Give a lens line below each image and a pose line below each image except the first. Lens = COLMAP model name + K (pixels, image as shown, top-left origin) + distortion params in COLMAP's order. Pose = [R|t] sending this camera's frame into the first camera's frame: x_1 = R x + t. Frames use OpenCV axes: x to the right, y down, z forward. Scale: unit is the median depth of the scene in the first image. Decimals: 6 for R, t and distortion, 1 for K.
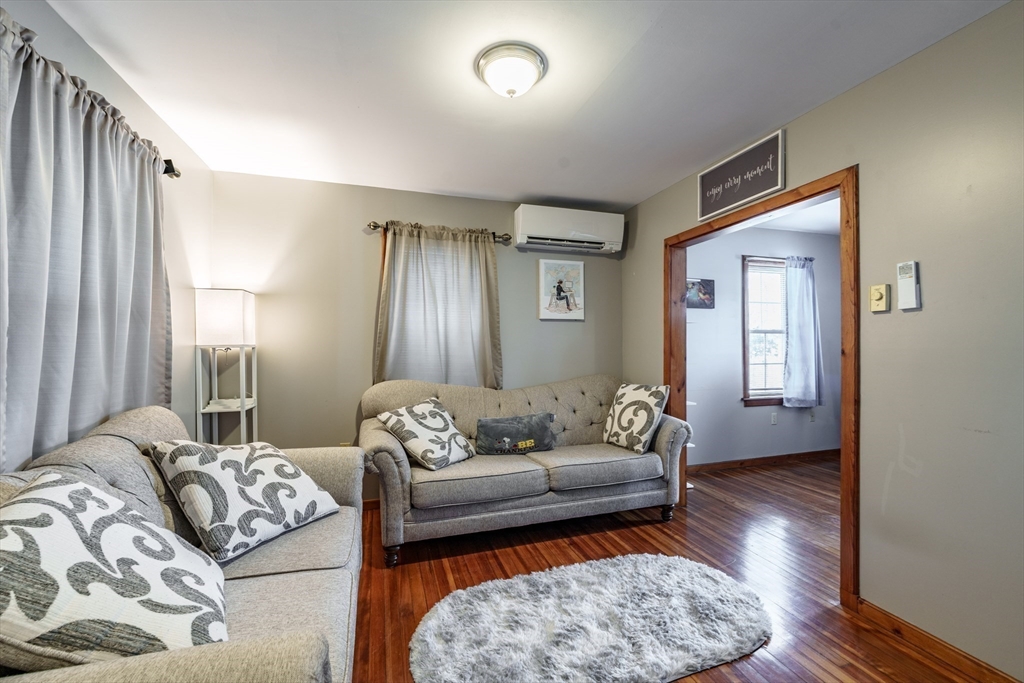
lens RADIAL K [[420.4, 0, 507.0], [0, 420.4, 339.4], [0, 0, 1]] dist [0.000249, -0.000446]
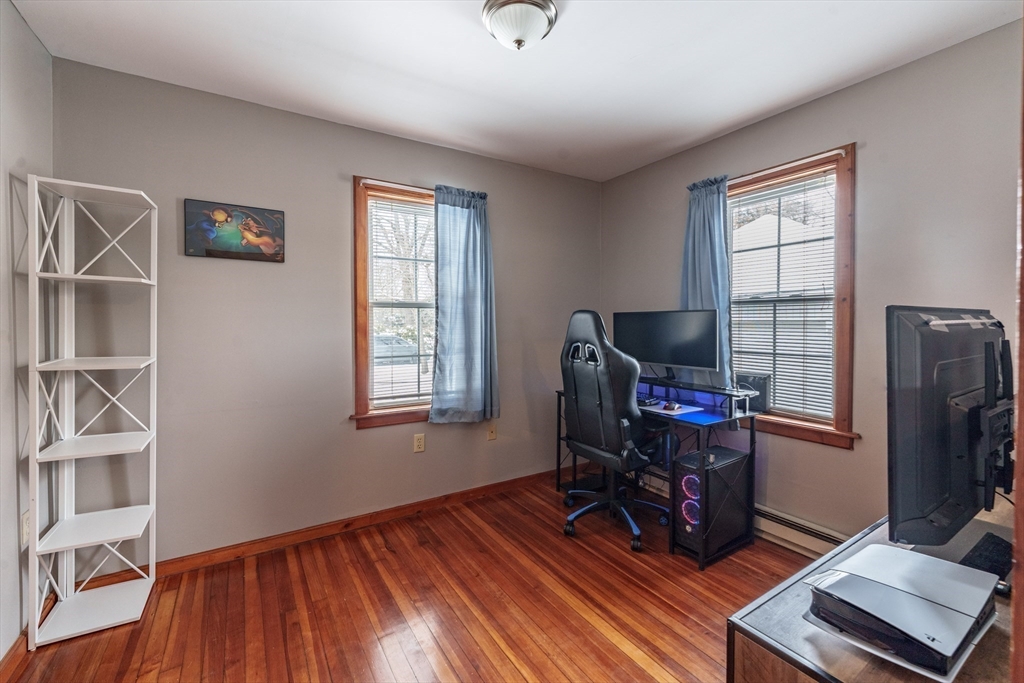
lens RADIAL K [[440.0, 0, 513.5], [0, 440.0, 328.7], [0, 0, 1]] dist [0.001550, -0.000195]
pose [[0.963682, -0.005371, 0.266998, 0.603502], [0.001136, 0.999871, 0.016013, 0.006614], [-0.267050, -0.015128, 0.963564, 0.331101]]
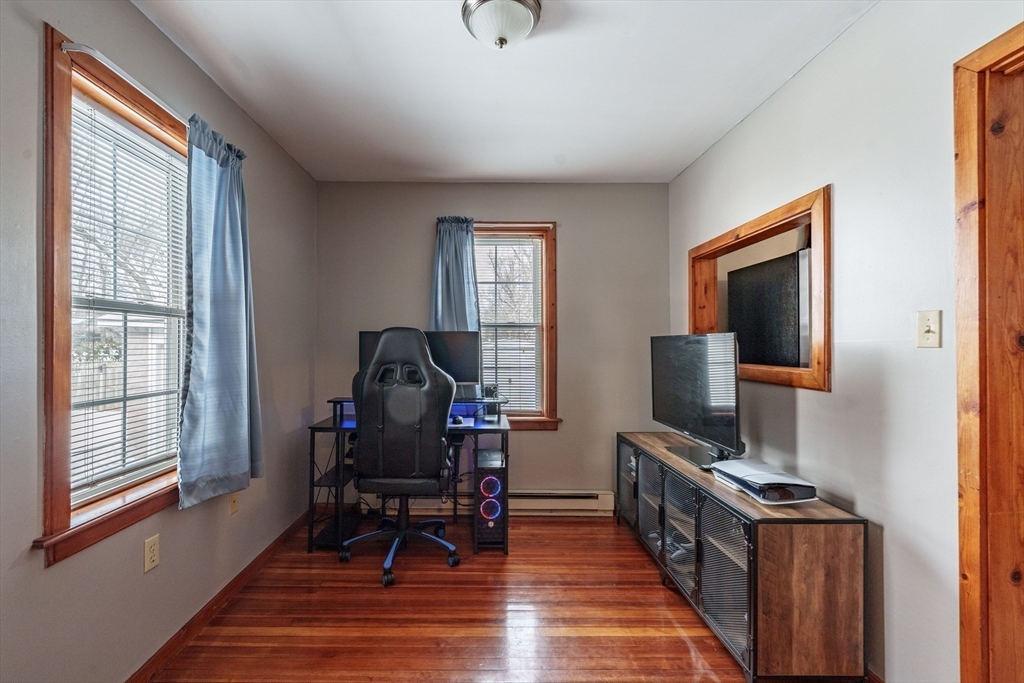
lens RADIAL K [[443.2, 0, 505.8], [0, 443.2, 340.0], [0, 0, 1]] dist [-0.002651, -0.000467]
pose [[0.258867, 0.011816, 0.965841, 0.353634], [-0.002917, 0.999930, -0.011451, 0.012071], [-0.965908, 0.000147, 0.258884, 0.620583]]
